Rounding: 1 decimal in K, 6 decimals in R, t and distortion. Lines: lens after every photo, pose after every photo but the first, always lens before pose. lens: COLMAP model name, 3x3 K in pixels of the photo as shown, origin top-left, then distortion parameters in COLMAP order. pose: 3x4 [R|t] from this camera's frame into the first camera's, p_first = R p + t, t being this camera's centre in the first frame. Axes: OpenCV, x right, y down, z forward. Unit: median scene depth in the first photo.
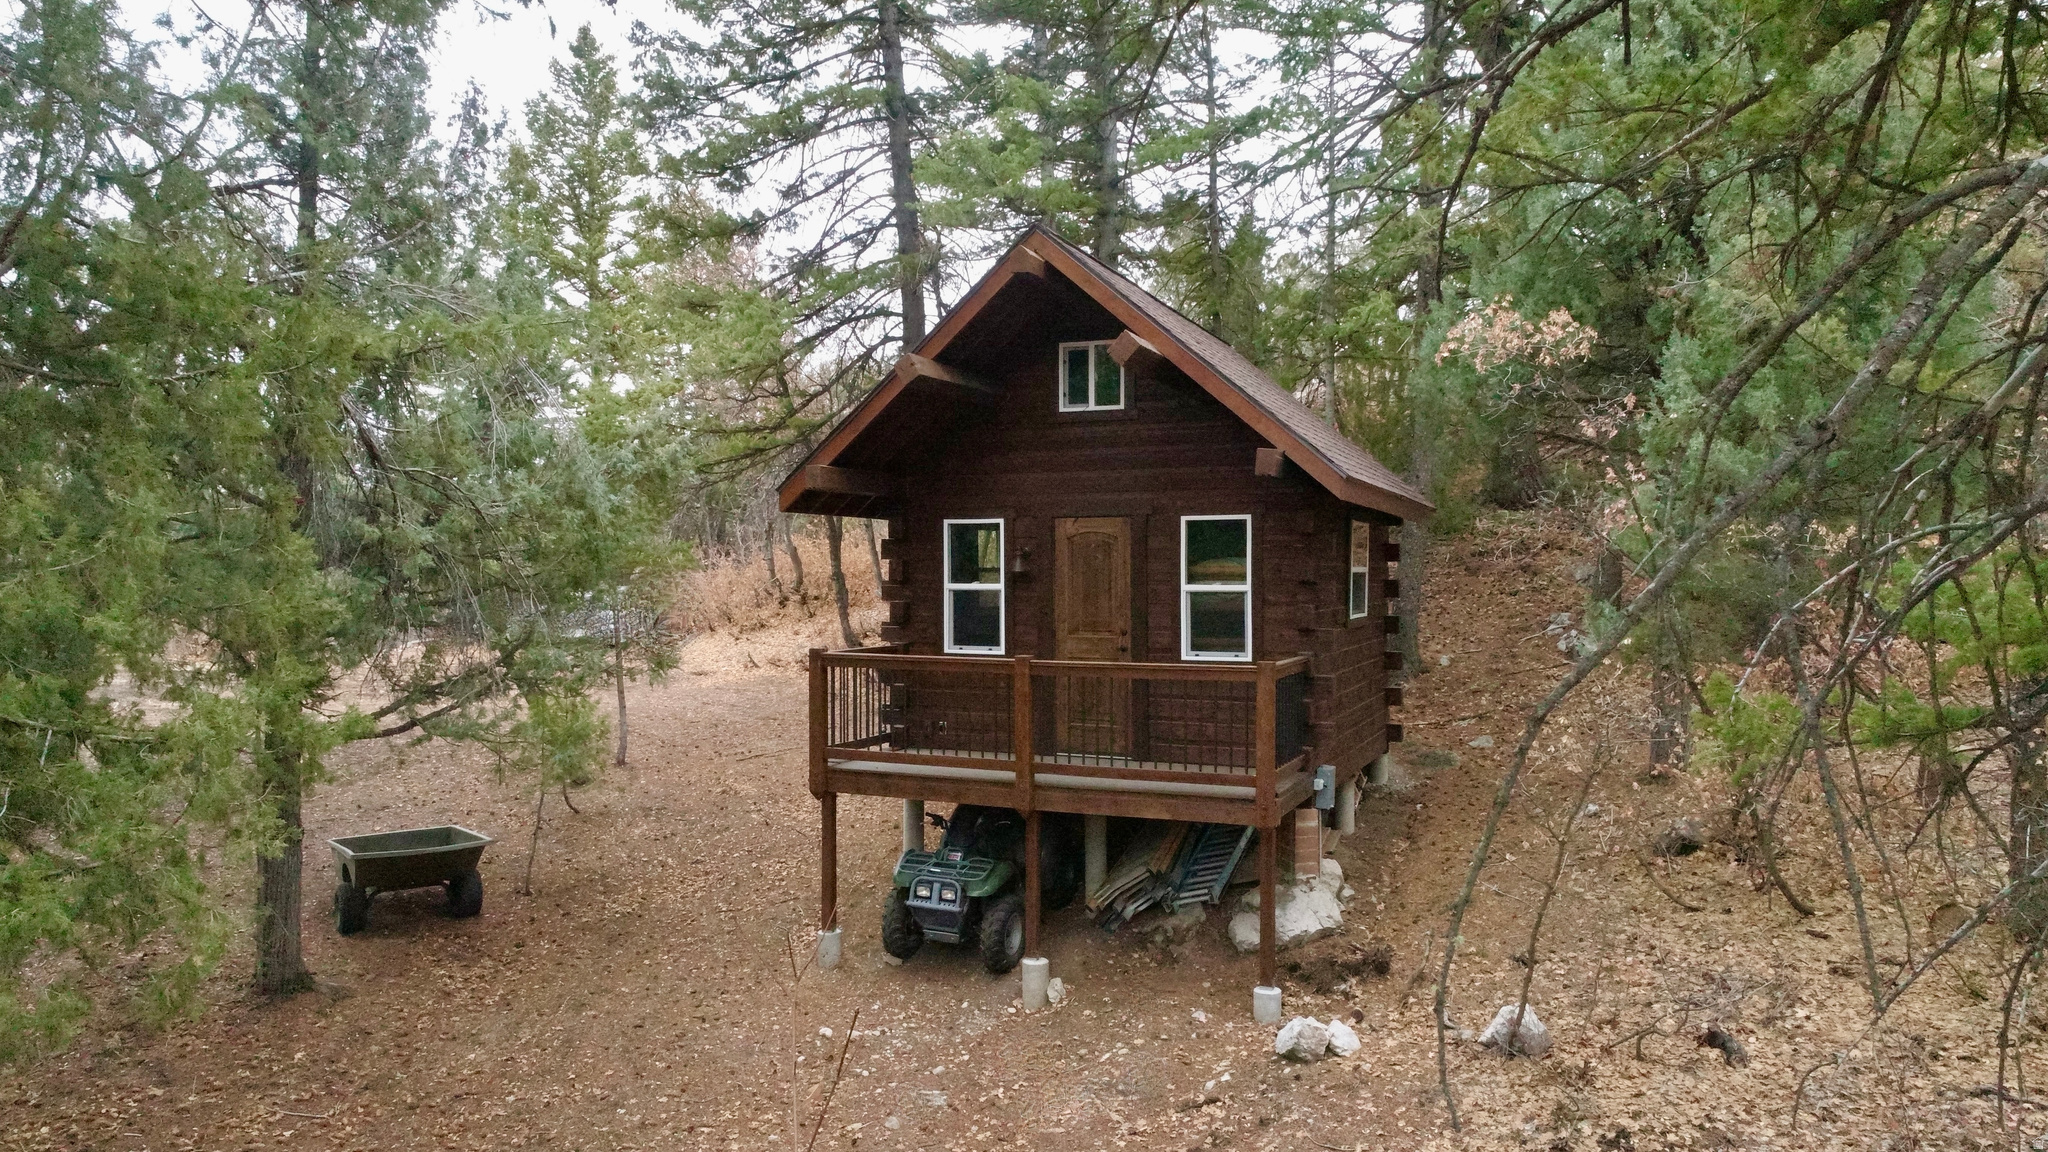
lens RADIAL K [[1394.1, 0, 1018.5], [0, 1394.1, 576.9], [0, 0, 1]] dist [-0.005623, 0.003566]
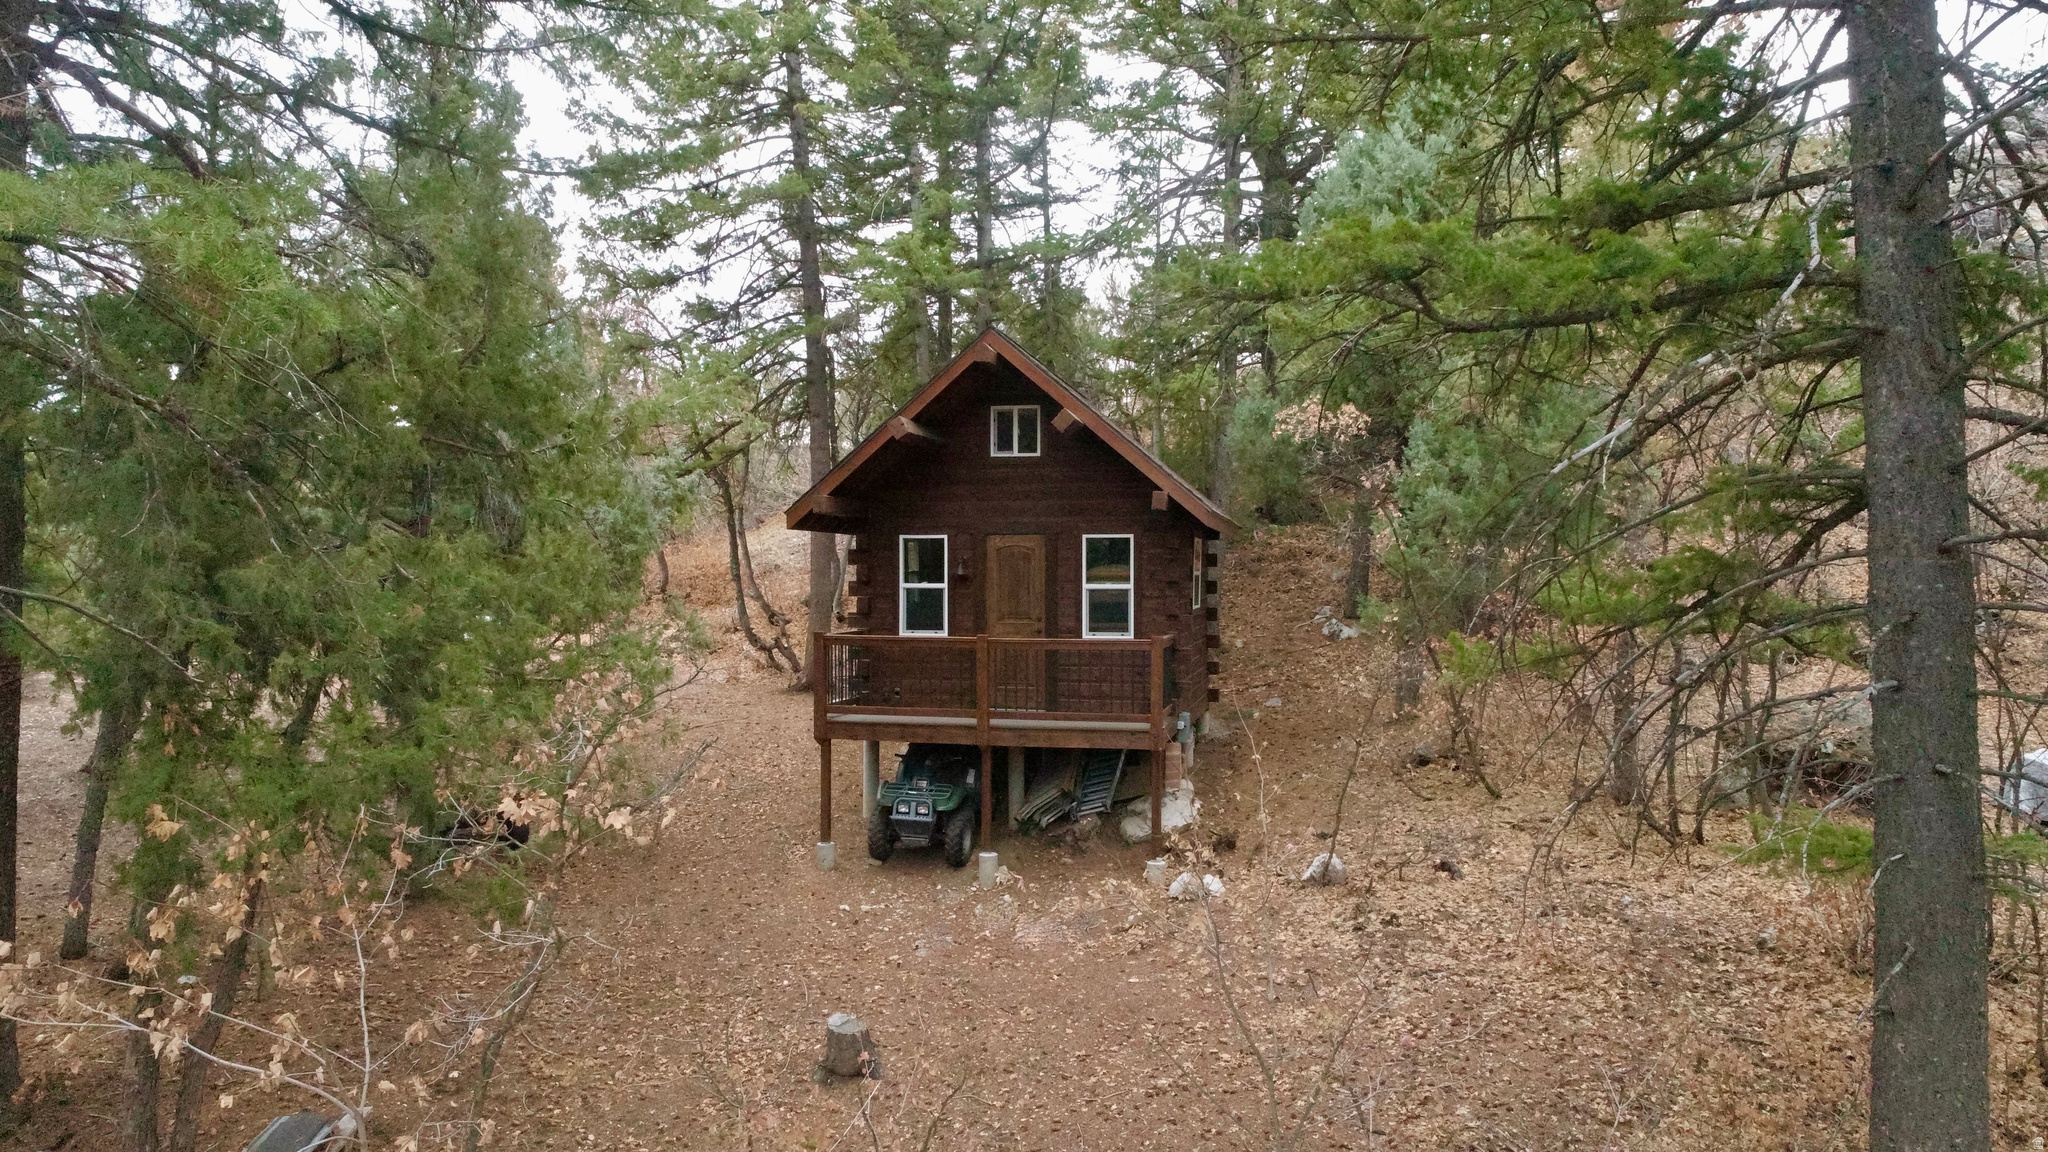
lens RADIAL K [[1394.1, 0, 1027.6], [0, 1394.1, 577.4], [0, 0, 1]] dist [-0.005623, 0.003566]
pose [[0.982113, 0.001117, 0.188289, -0.205936], [-0.001113, 0.999999, -0.000123, -0.001019], [-0.188289, -0.000089, 0.982114, -0.365229]]
